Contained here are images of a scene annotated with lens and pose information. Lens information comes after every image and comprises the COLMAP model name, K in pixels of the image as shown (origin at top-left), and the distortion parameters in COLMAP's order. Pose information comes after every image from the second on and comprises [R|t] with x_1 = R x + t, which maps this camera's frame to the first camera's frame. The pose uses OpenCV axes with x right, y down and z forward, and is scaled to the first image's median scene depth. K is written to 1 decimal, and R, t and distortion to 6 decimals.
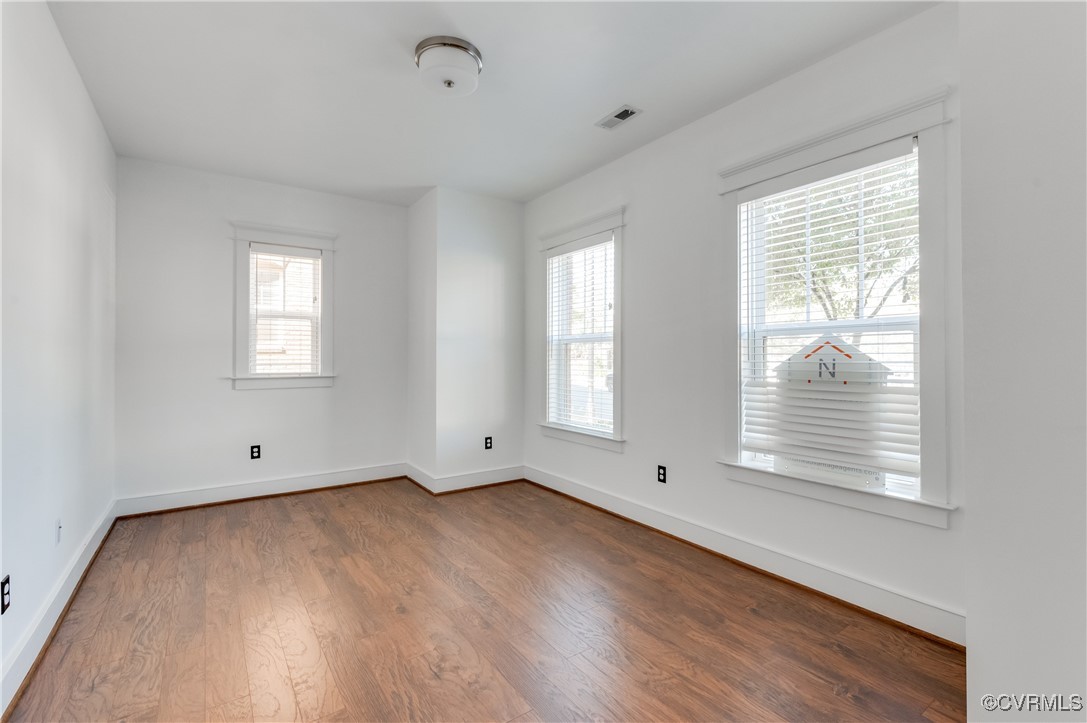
lens RADIAL K [[492.2, 0, 542.3], [0, 492.2, 351.4], [0, 0, 1]] dist [0.002568, -0.000830]
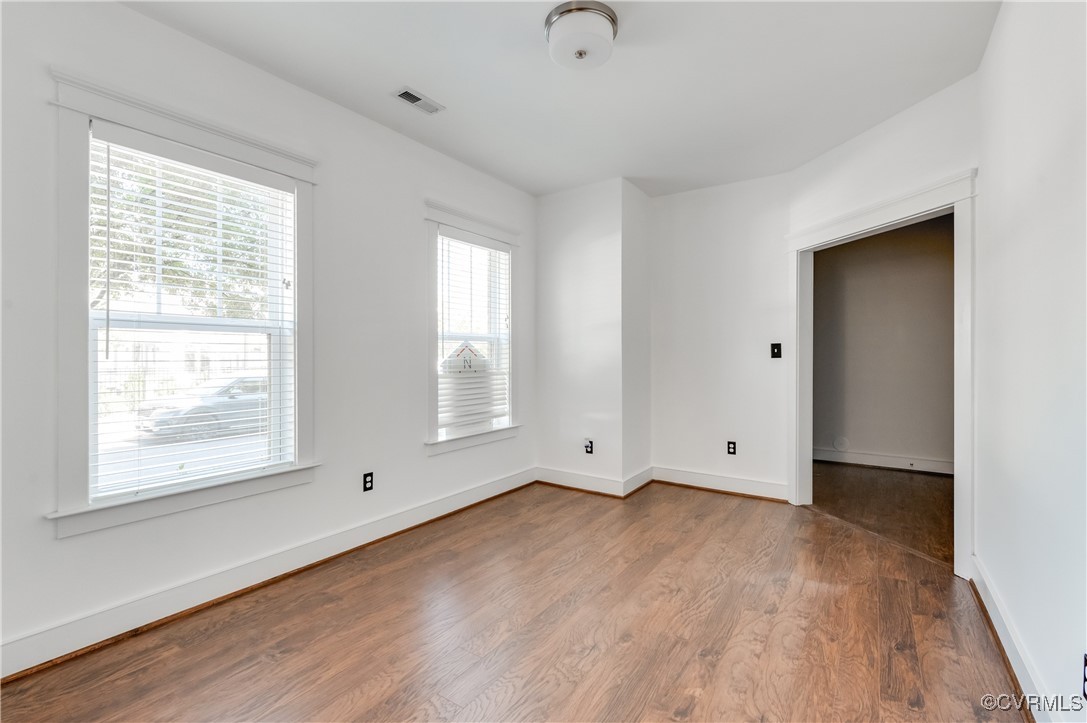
lens RADIAL K [[499.4, 0, 547.3], [0, 499.4, 353.9], [0, 0, 1]] dist [0.001286, -0.000041]
pose [[-0.385863, 0.004520, 0.922545, -0.961751], [-0.009192, 0.999920, -0.008744, 0.016418], [-0.922510, -0.011854, -0.385791, 1.337872]]
